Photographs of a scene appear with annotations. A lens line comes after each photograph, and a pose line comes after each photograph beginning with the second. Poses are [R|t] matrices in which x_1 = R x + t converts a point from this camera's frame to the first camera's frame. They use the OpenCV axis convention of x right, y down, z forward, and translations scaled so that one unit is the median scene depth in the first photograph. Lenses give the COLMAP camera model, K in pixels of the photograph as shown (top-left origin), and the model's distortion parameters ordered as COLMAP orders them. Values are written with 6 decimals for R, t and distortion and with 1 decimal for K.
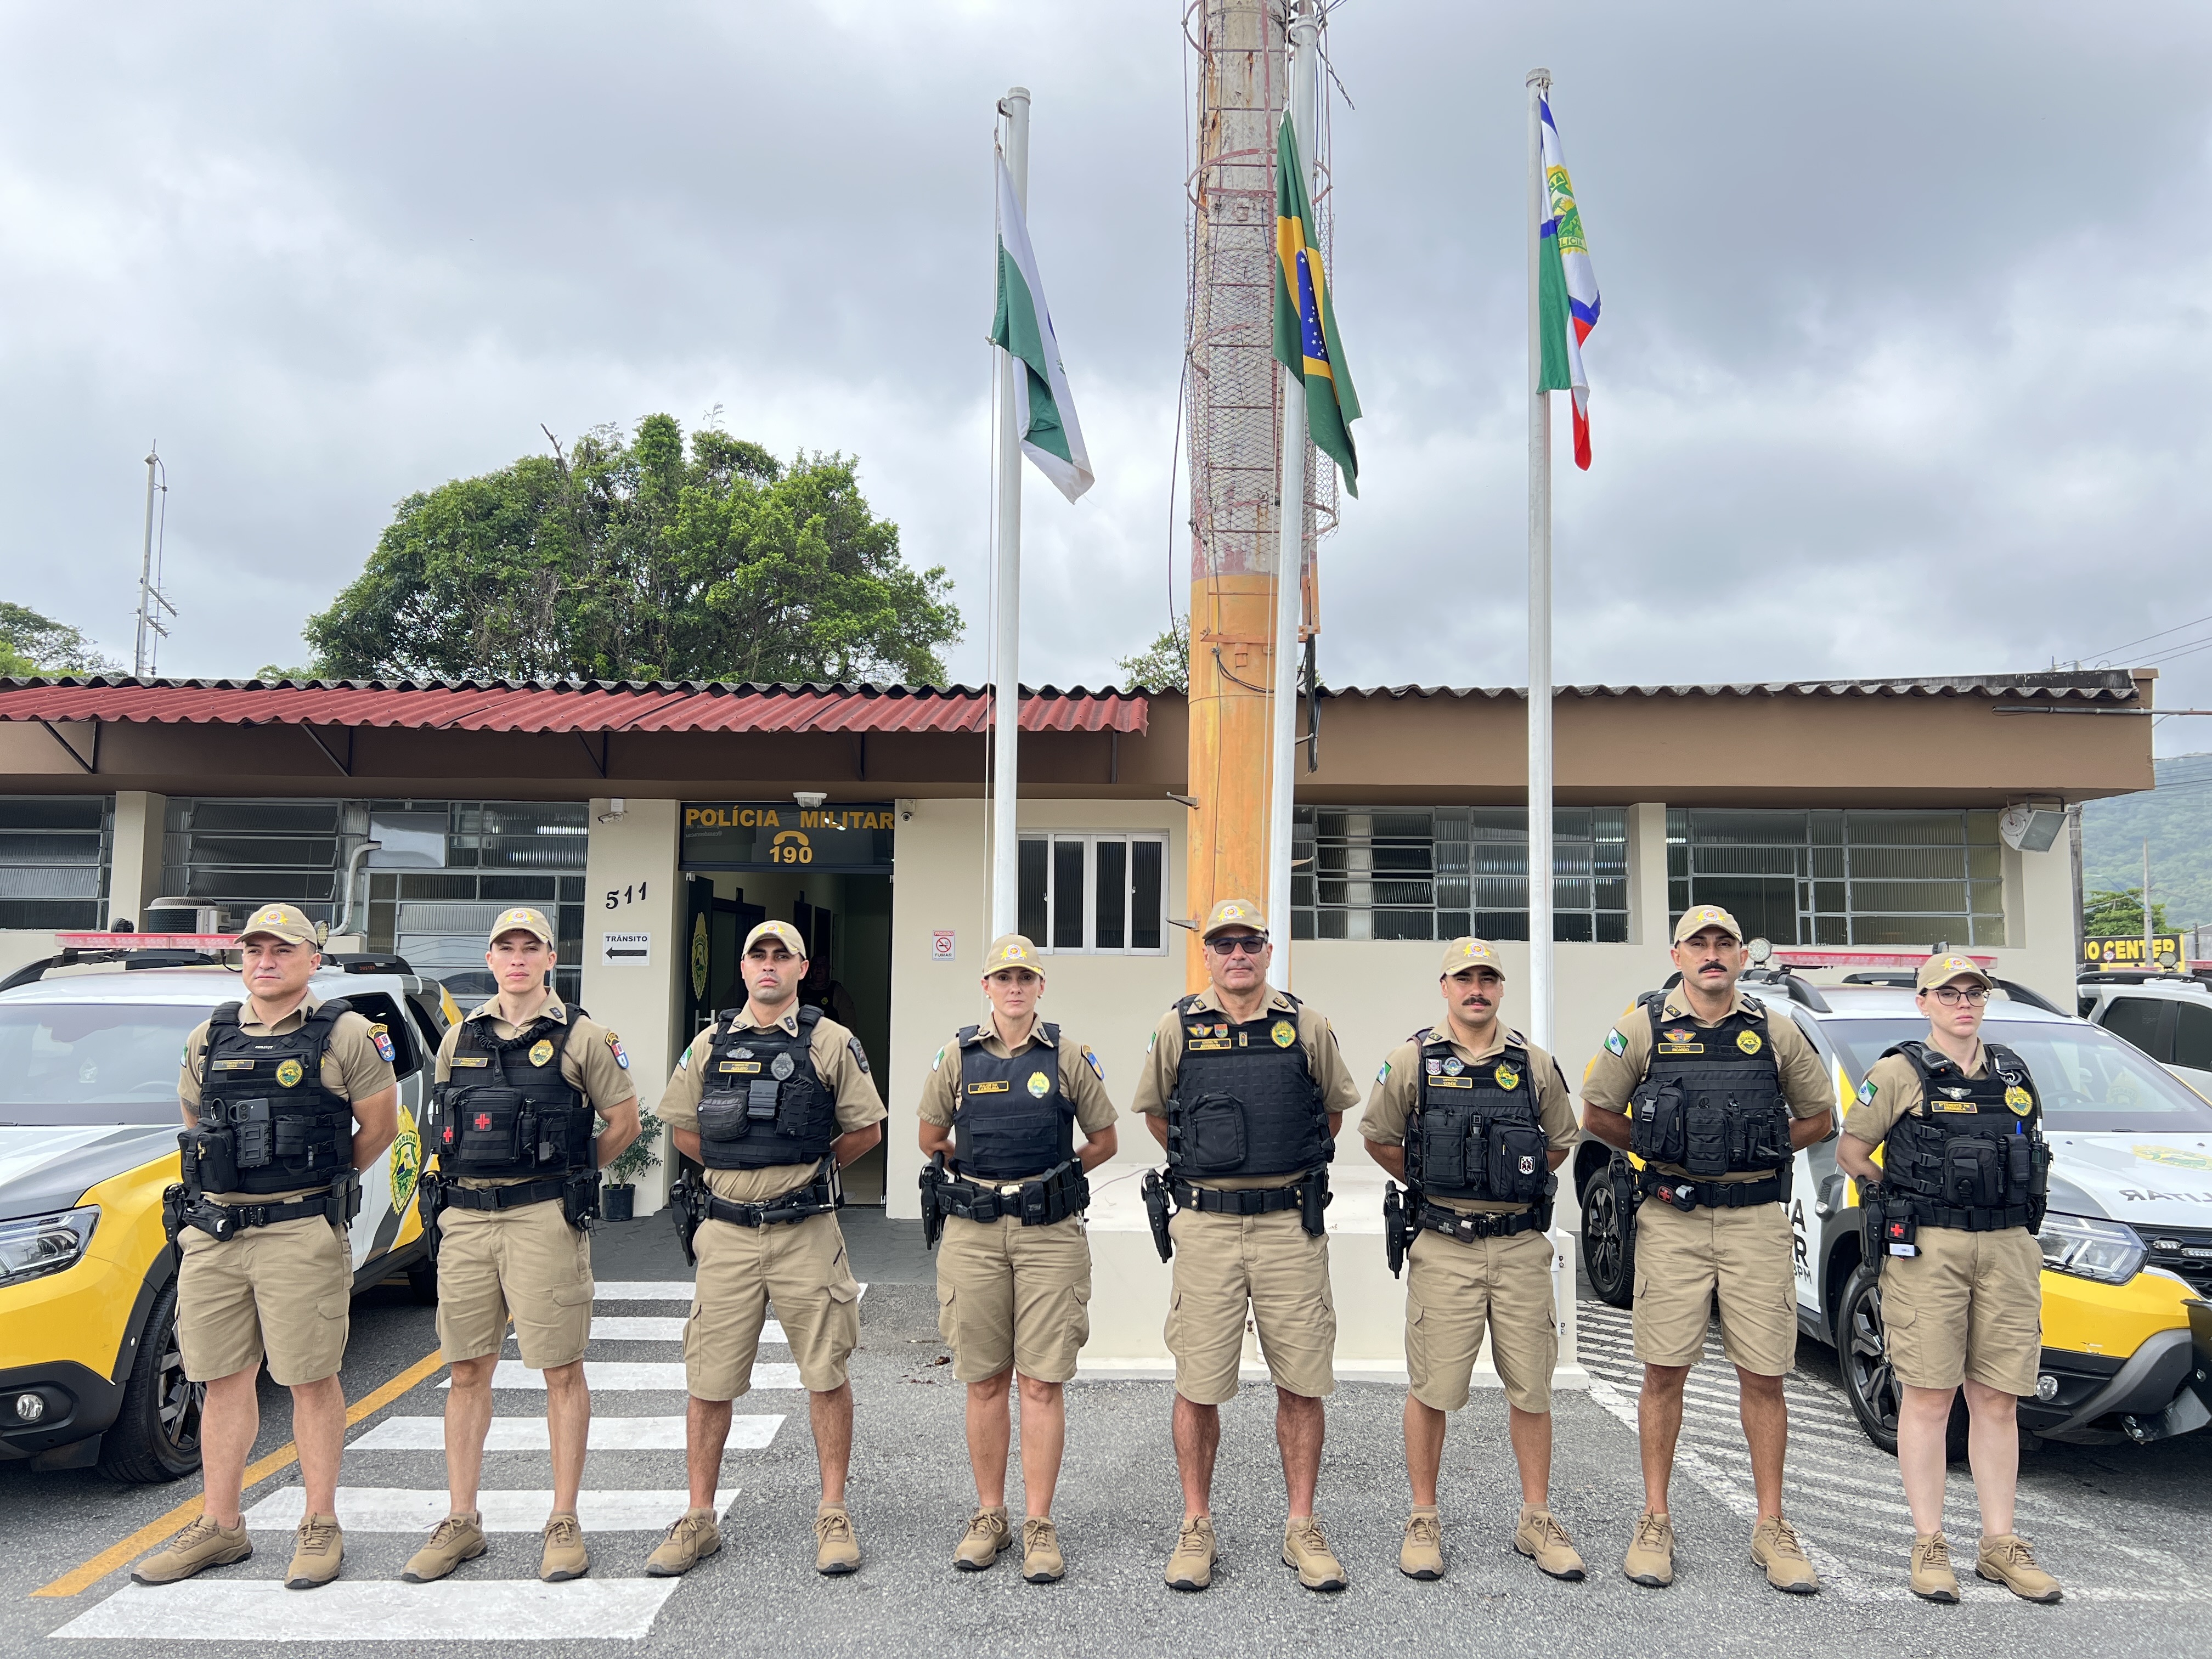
lens RADIAL K [[1663.4, 0, 1113.4], [0, 1663.4, 861.8], [0, 0, 1]] dist [0.119765, -0.183577]
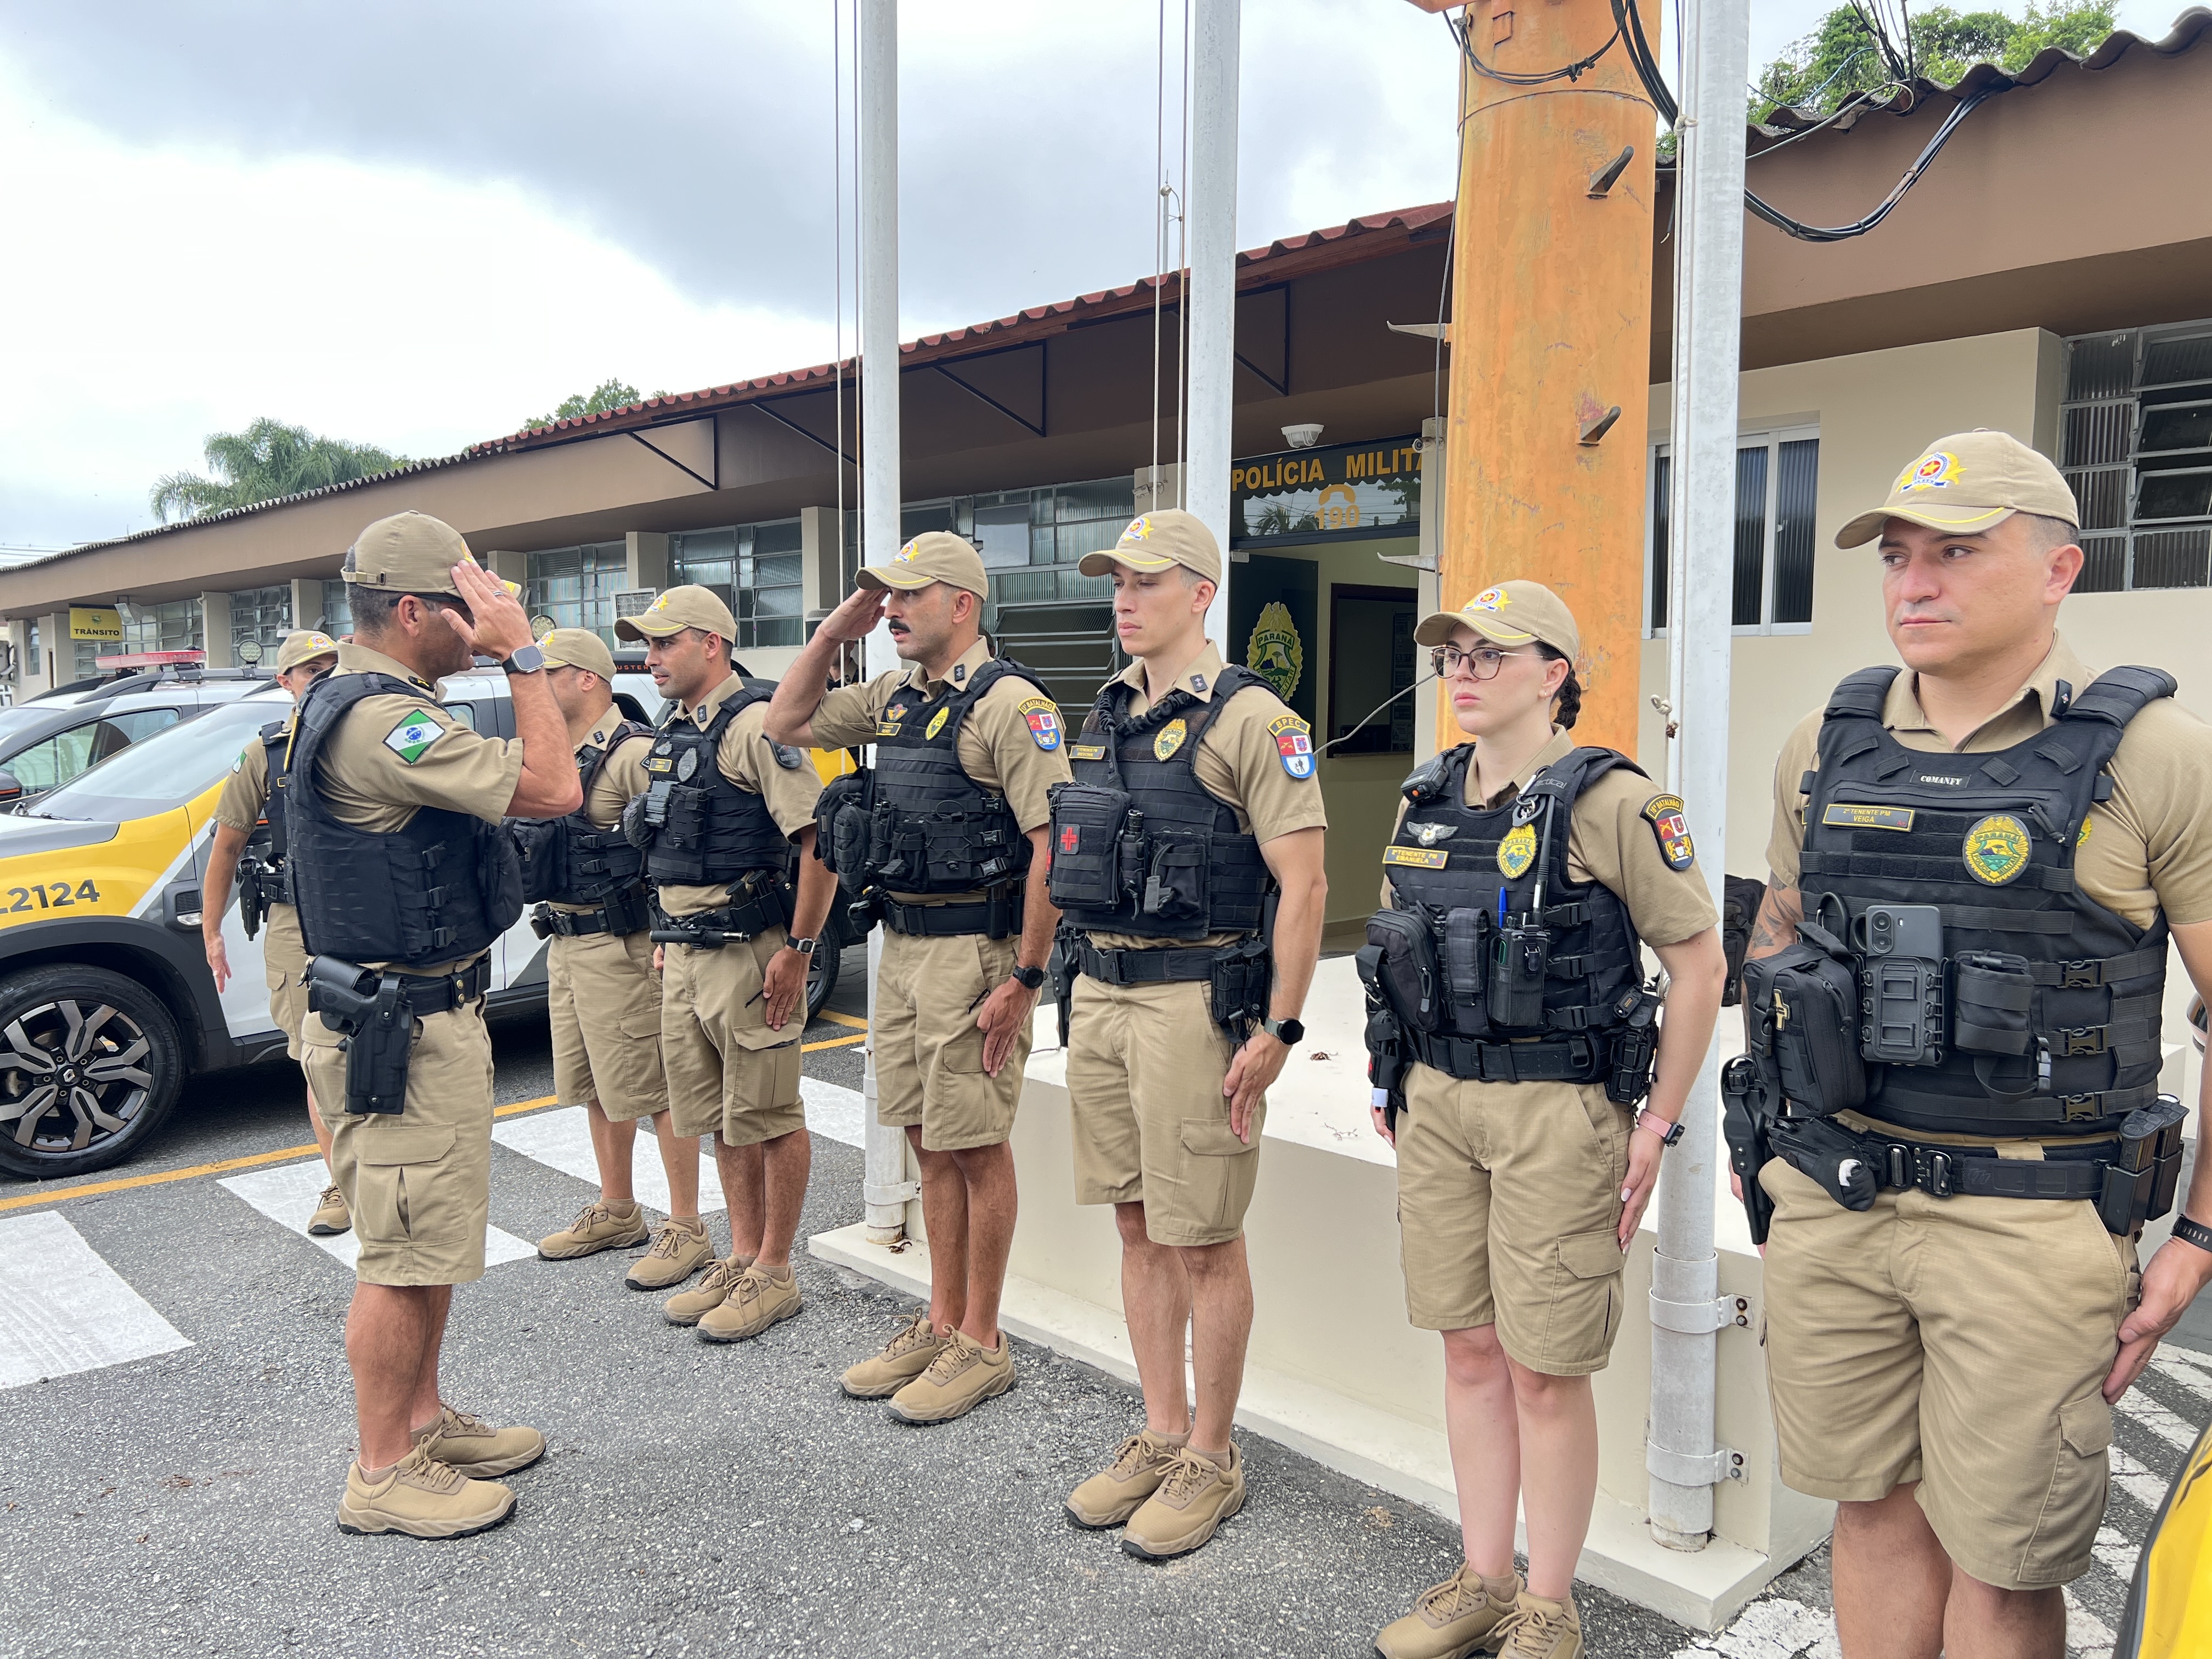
lens RADIAL K [[1676.5, 0, 1103.3], [0, 1676.5, 862.9], [0, 0, 1]] dist [0.042085, -0.052316]
pose [[0.702889, 0.059799, -0.708781, 0.274008], [0.055698, 0.988773, 0.138656, 0.038718], [0.709115, -0.136938, 0.691667, 0.385635]]
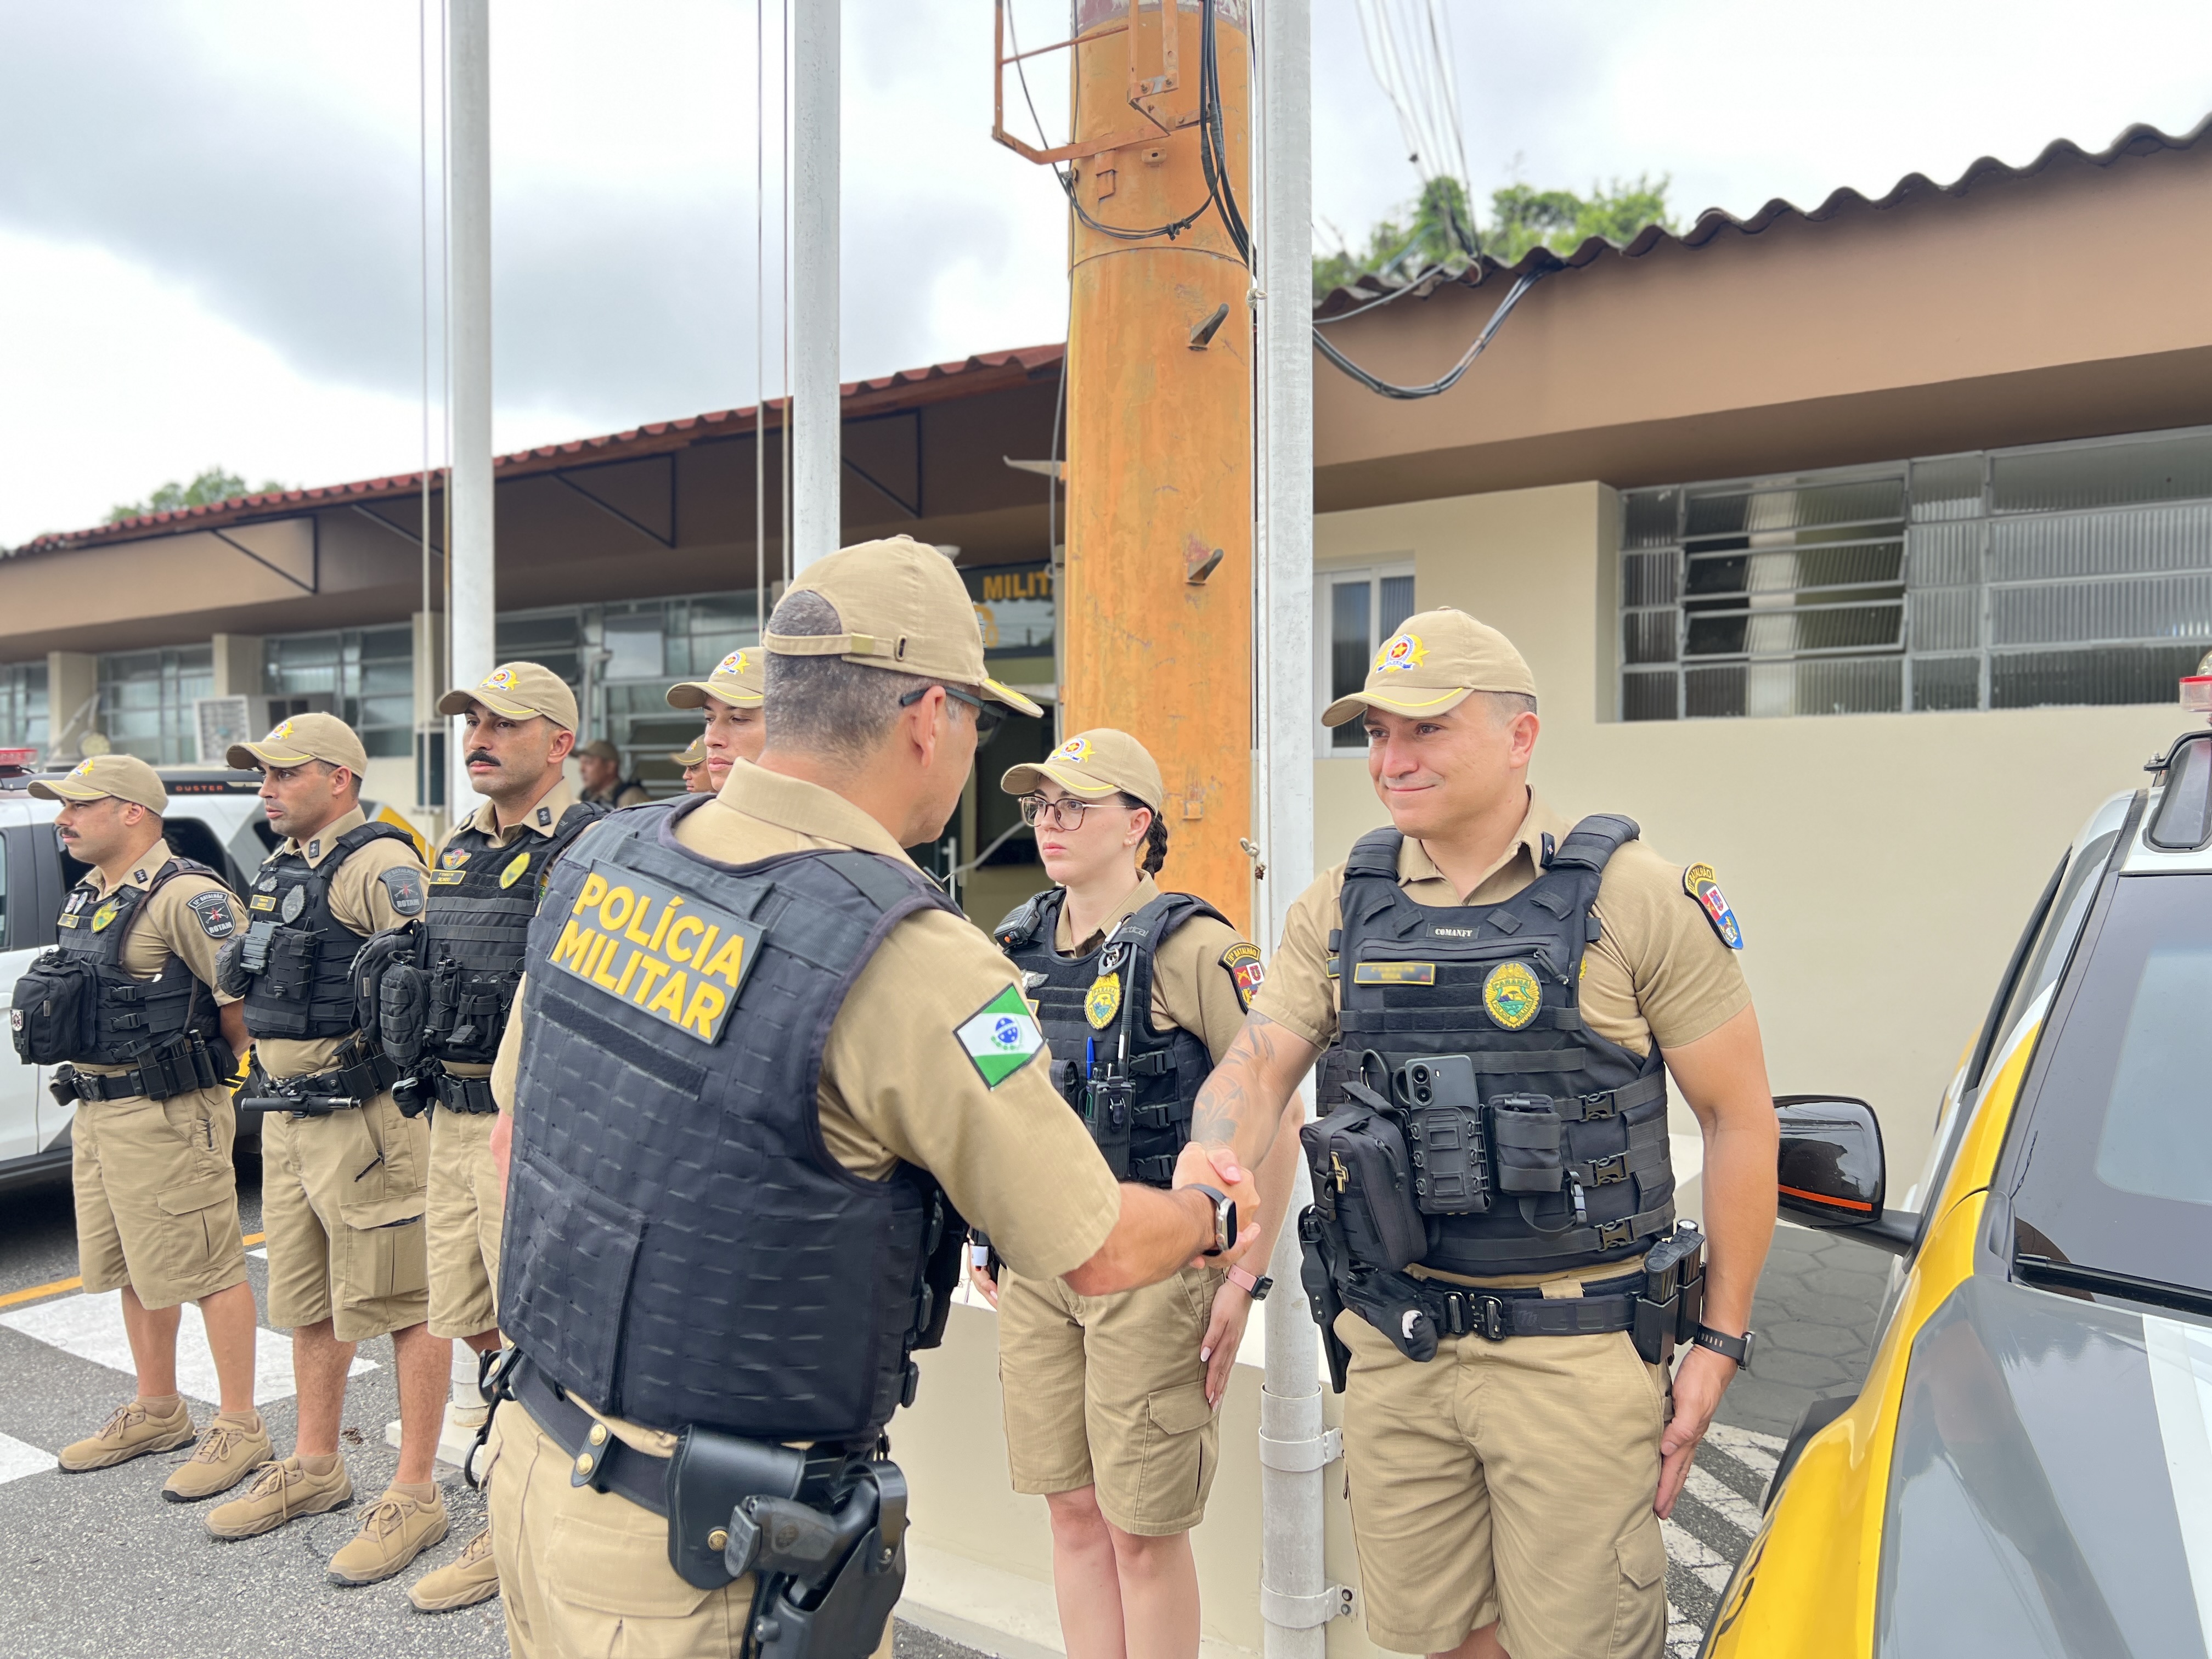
lens RADIAL K [[1663.4, 0, 1113.4], [0, 1663.4, 861.8], [0, 0, 1]] dist [0.119765, -0.183577]
pose [[0.833565, 0.005759, -0.552392, 0.277145], [0.050310, 0.994999, 0.086291, 0.034696], [0.550126, -0.099720, 0.829106, 0.395444]]
